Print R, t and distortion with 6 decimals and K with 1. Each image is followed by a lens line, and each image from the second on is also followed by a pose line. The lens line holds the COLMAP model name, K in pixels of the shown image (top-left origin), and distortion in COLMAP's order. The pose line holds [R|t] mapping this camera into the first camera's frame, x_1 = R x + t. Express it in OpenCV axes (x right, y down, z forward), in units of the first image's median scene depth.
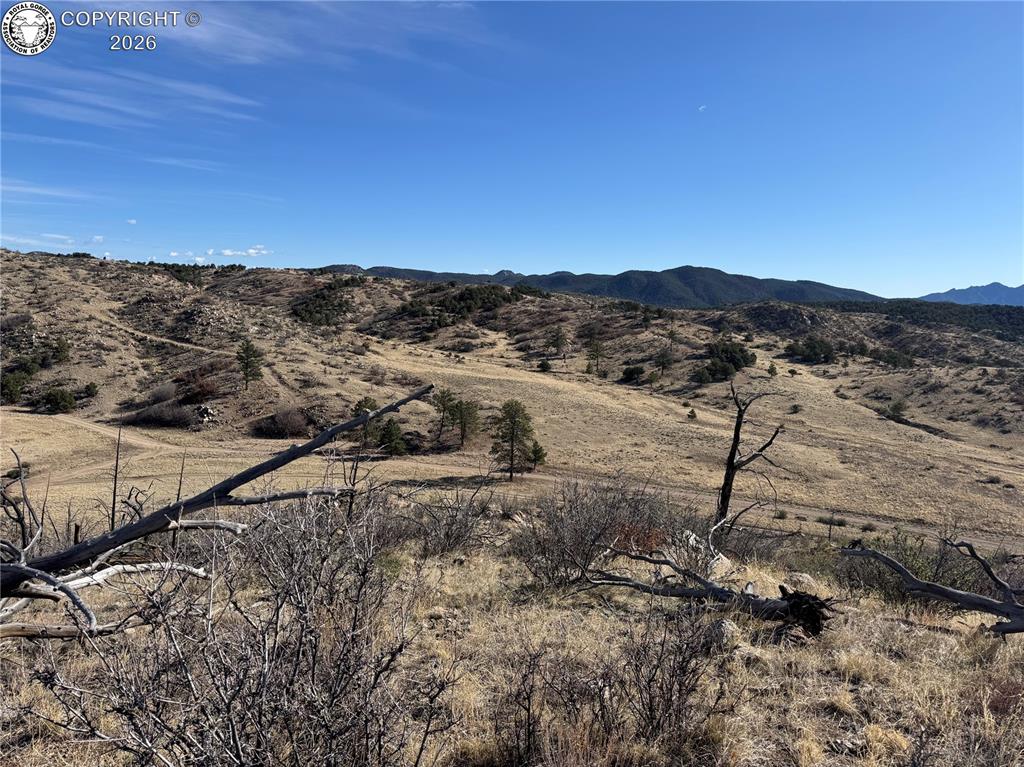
lens RADIAL K [[722.2, 0, 512.0], [0, 722.2, 383.5], [0, 0, 1]] dist [0.001979, -0.002877]
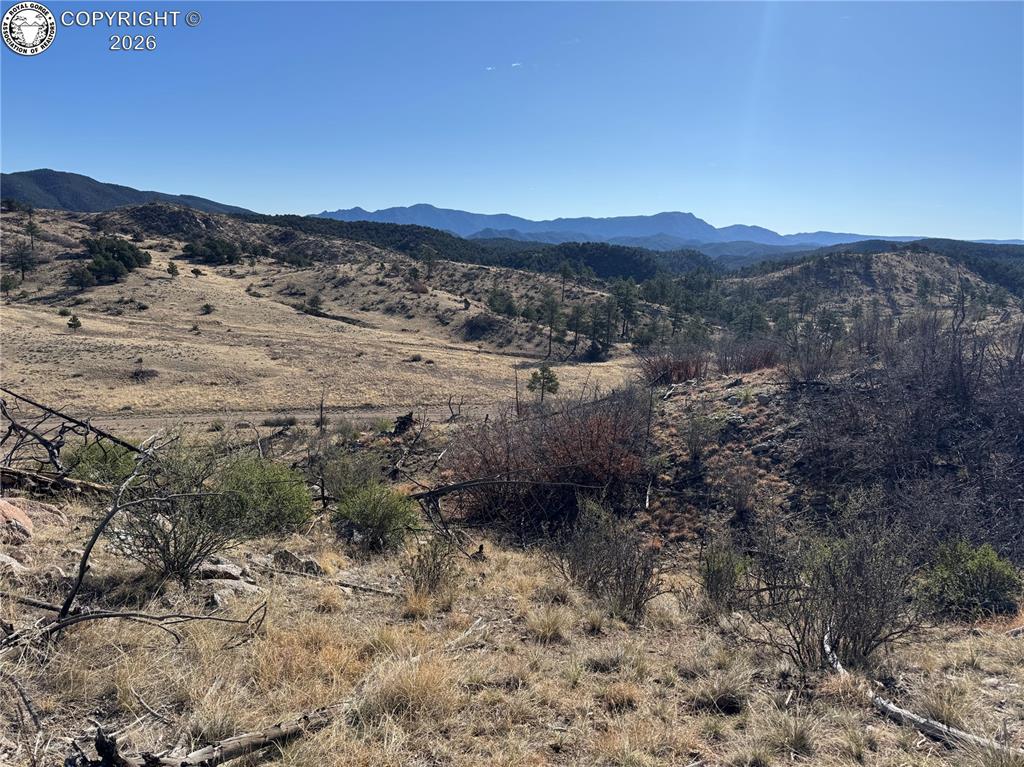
lens RADIAL K [[705.3, 0, 512.0], [0, 705.3, 383.5], [0, 0, 1]] dist [0.179912, -0.331376]
pose [[0.702693, -0.135376, 0.698495, 0.029040], [0.055550, 0.989174, 0.135829, 0.024170], [-0.709321, -0.056645, 0.702606, 0.114400]]
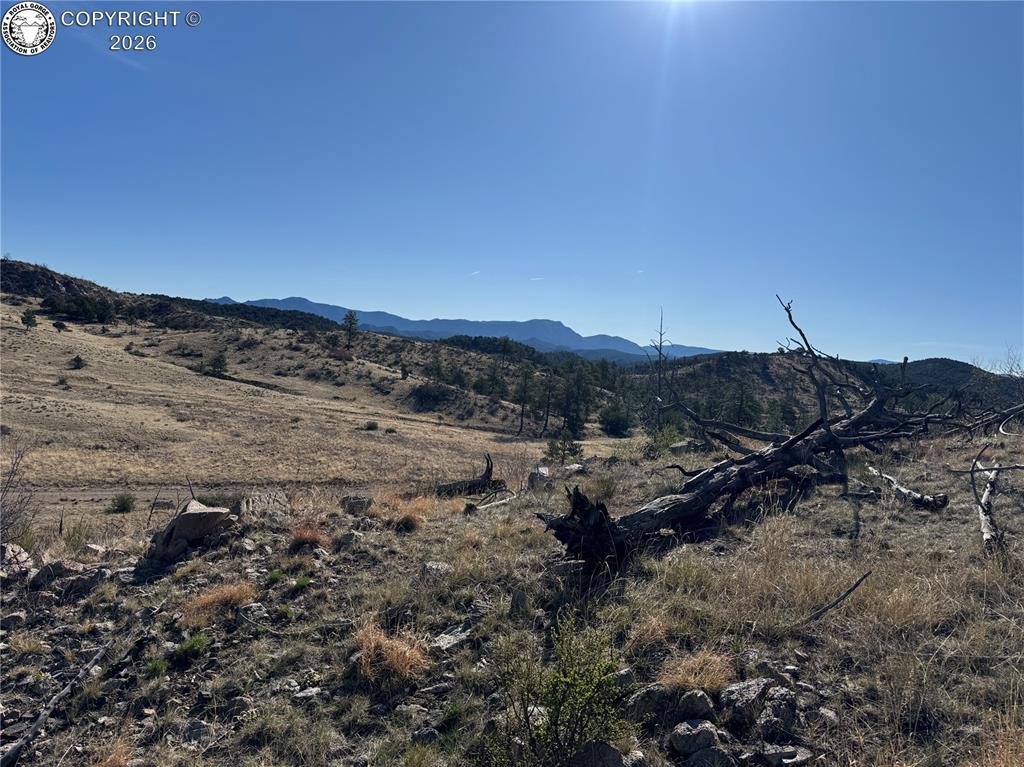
lens RADIAL K [[706.5, 0, 512.0], [0, 706.5, 383.5], [0, 0, 1]] dist [0.095378, -0.116772]
pose [[0.569807, -0.013907, 0.821661, 0.065873], [0.016175, 0.999853, 0.005706, 0.052290], [-0.821619, 0.010039, 0.569948, 0.261607]]
